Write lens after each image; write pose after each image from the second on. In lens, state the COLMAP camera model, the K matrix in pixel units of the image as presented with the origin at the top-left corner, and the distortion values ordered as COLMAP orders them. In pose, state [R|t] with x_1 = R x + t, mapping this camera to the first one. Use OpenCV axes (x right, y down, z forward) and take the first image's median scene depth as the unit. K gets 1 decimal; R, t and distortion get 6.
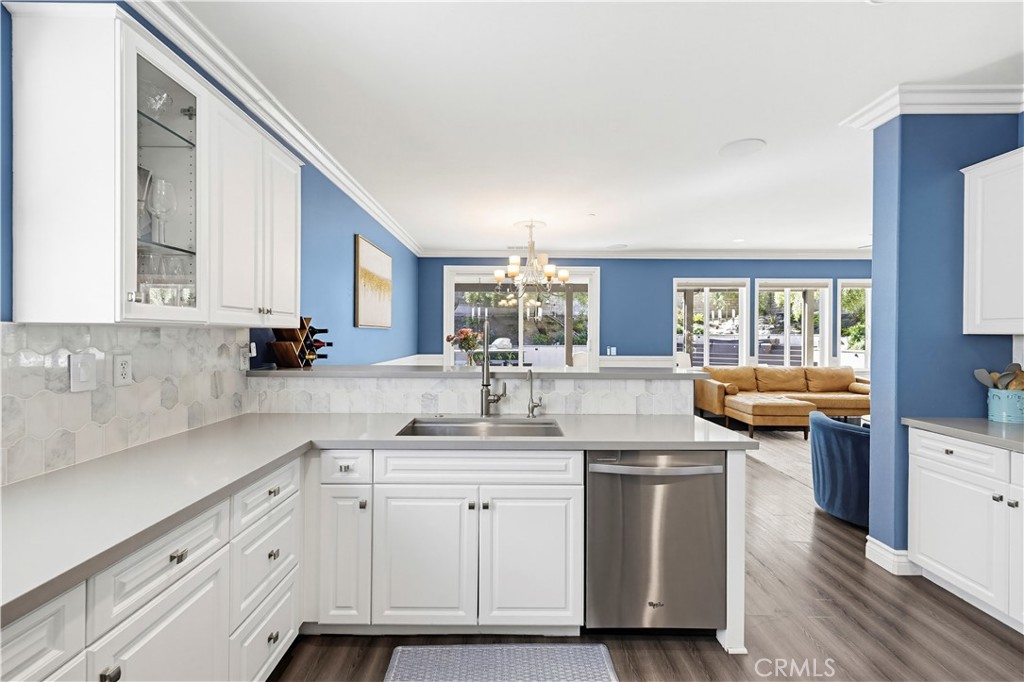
lens RADIAL K [[439.8, 0, 510.9], [0, 439.8, 335.2], [0, 0, 1]] dist [-0.000256, -0.000017]
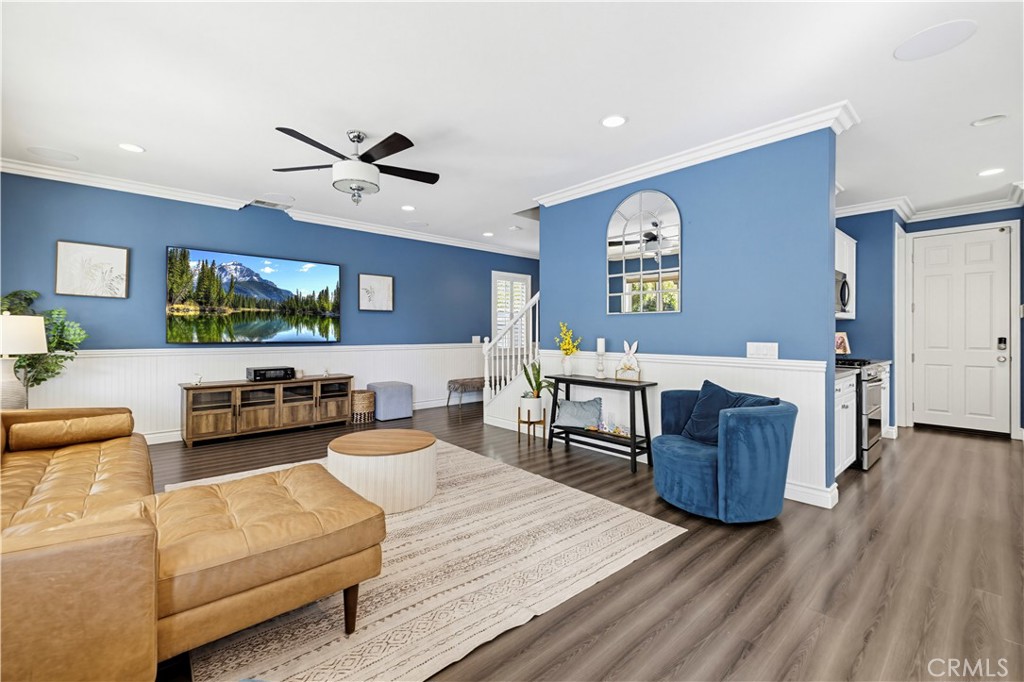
lens RADIAL K [[439.8, 0, 513.2], [0, 439.8, 334.6], [0, 0, 1]] dist [-0.000256, -0.000017]
pose [[-0.666413, -0.010817, 0.745505, 0.541283], [-0.005507, 0.999939, 0.009587, 0.060358], [-0.745563, 0.002284, -0.666431, 2.480048]]
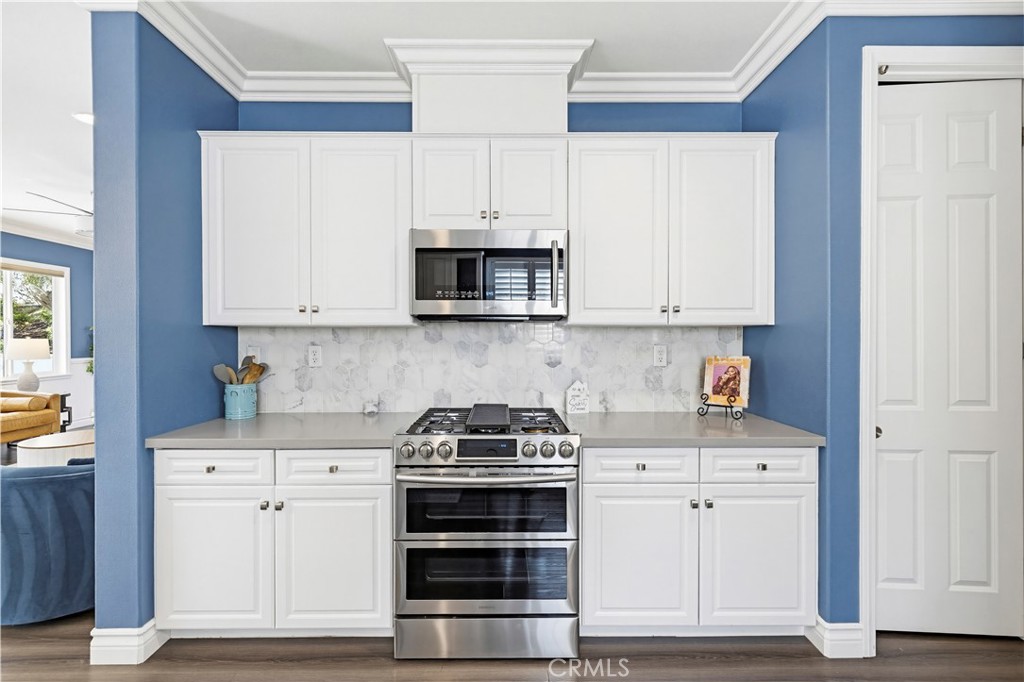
lens RADIAL K [[439.8, 0, 515.8], [0, 439.8, 341.8], [0, 0, 1]] dist [-0.000256, -0.000017]
pose [[-0.000150, -0.013020, 0.999915, 0.161638], [0.001248, 0.999914, 0.013020, 0.018569], [-0.999999, 0.001249, -0.000133, 0.368563]]
